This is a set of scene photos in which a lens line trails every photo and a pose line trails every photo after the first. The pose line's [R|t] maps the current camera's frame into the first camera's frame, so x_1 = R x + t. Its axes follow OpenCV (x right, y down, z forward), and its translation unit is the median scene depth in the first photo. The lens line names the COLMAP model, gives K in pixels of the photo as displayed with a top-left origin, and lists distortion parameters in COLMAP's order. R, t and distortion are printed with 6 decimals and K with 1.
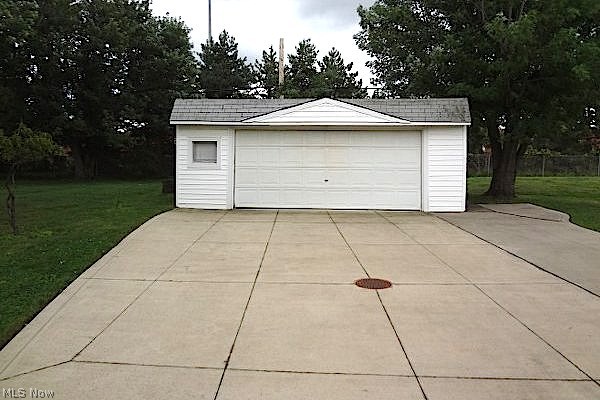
lens RADIAL K [[443.8, 0, 300.0], [0, 443.8, 198.5], [0, 0, 1]] dist [-0.047191, 0.008558]
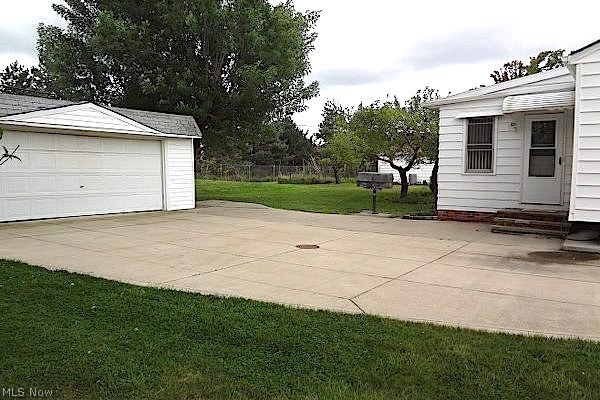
lens RADIAL K [[443.8, 0, 300.0], [0, 443.8, 198.5], [0, 0, 1]] dist [-0.047191, 0.008558]
pose [[0.532714, -0.054848, 0.844516, -0.514777], [0.065699, 0.997566, 0.023345, -0.005904], [-0.843741, 0.043047, 0.535021, 0.084935]]
